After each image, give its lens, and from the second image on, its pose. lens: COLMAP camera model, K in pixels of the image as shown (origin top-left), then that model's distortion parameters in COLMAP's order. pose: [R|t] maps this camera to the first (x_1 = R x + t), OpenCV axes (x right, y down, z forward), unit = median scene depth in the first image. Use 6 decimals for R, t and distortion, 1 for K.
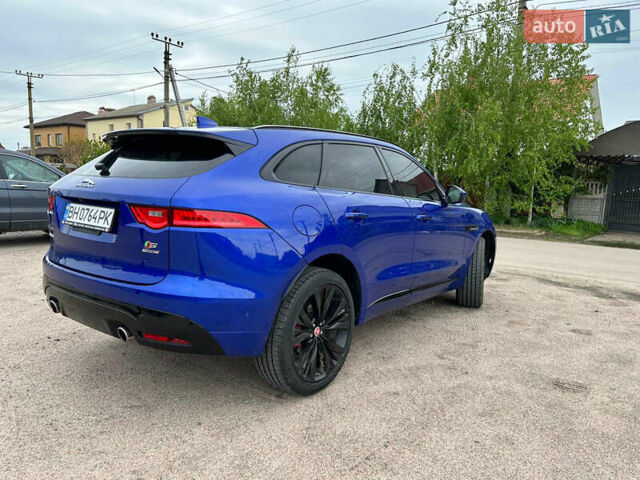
lens RADIAL K [[486.1, 0, 318.7], [0, 486.1, 244.3], [0, 0, 1]] dist [0.072609, -0.083646]
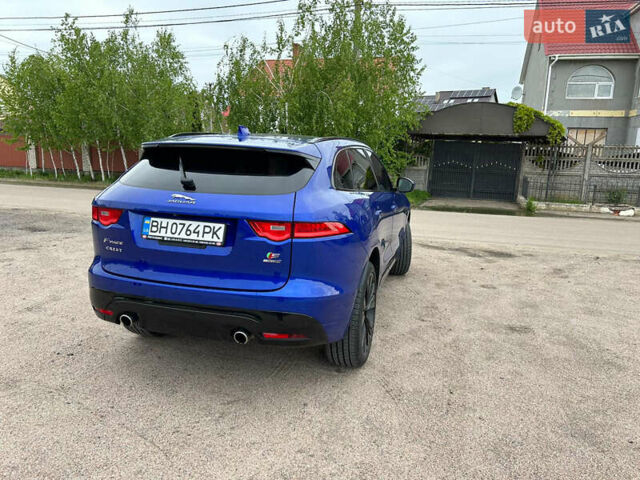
lens RADIAL K [[486.1, 0, 319.4], [0, 486.1, 240.4], [0, 0, 1]] dist [0.072609, -0.083646]
pose [[0.928124, -0.069489, 0.365728, -0.305081], [0.046599, 0.996383, 0.071059, -0.050697], [-0.369343, -0.048909, 0.928005, -0.033777]]
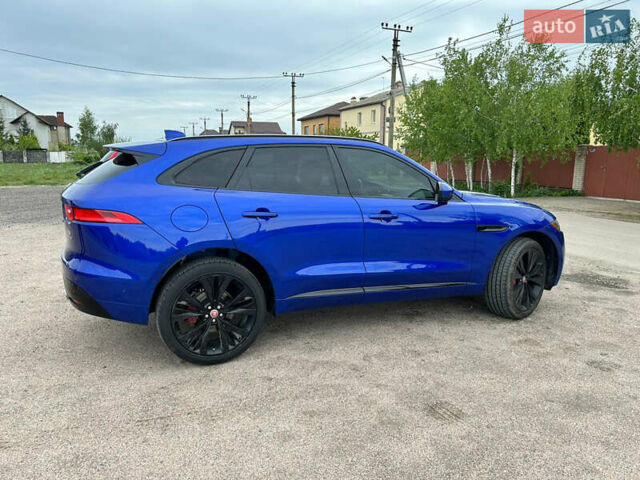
lens RADIAL K [[486.1, 0, 316.8], [0, 486.1, 246.6], [0, 0, 1]] dist [0.072609, -0.083646]
pose [[0.862244, 0.069115, -0.501756, 0.454184], [-0.046727, 0.997276, 0.057074, -0.034355], [0.504333, -0.025766, 0.863124, 0.067389]]
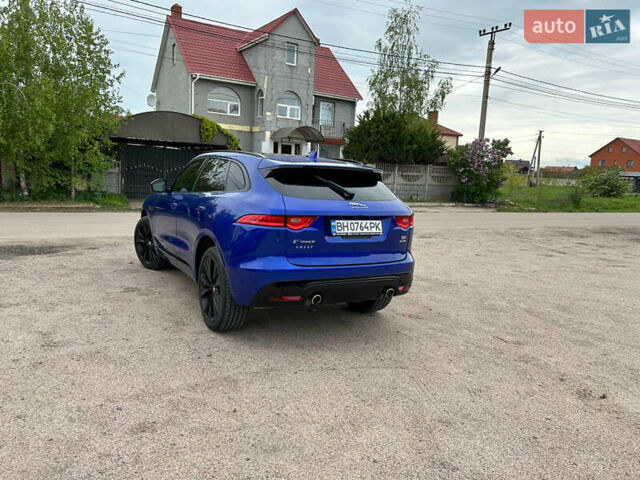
lens RADIAL K [[486.1, 0, 319.9], [0, 486.1, 237.9], [0, 0, 1]] dist [0.072609, -0.083646]
pose [[0.370807, -0.142200, 0.917759, -0.991175], [0.080903, 0.989398, 0.120612, -0.112779], [-0.925179, 0.029526, 0.378380, 0.284748]]
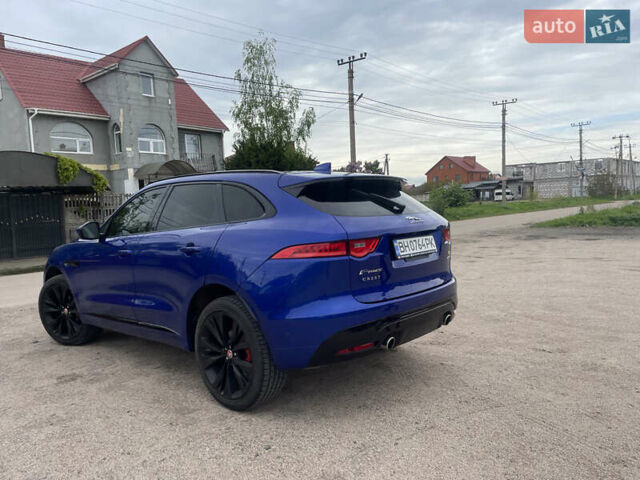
lens RADIAL K [[486.1, 0, 332.4], [0, 486.1, 240.4], [0, 0, 1]] dist [0.072609, -0.083646]
pose [[0.055326, -0.112262, 0.992137, -0.893513], [0.174128, 0.979517, 0.101124, -0.122192], [-0.983168, 0.167164, 0.073741, 0.584930]]
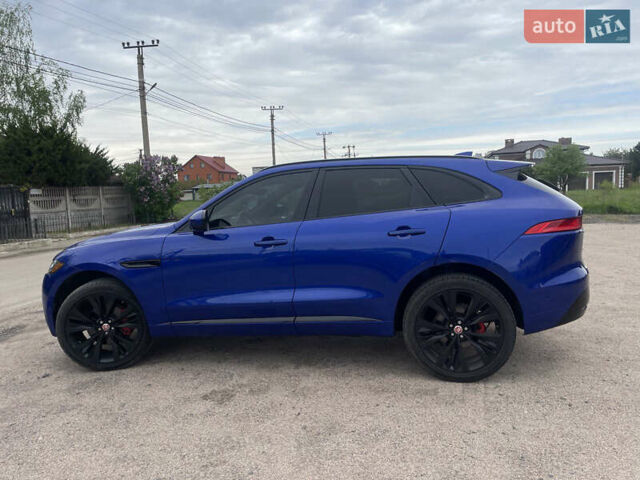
lens RADIAL K [[486.1, 0, 325.9], [0, 486.1, 237.3], [0, 0, 1]] dist [0.072609, -0.083646]
pose [[-0.447397, -0.097886, 0.888962, -0.782587], [0.141238, 0.973785, 0.178308, -0.203609], [-0.883112, 0.205330, -0.421844, 1.208477]]
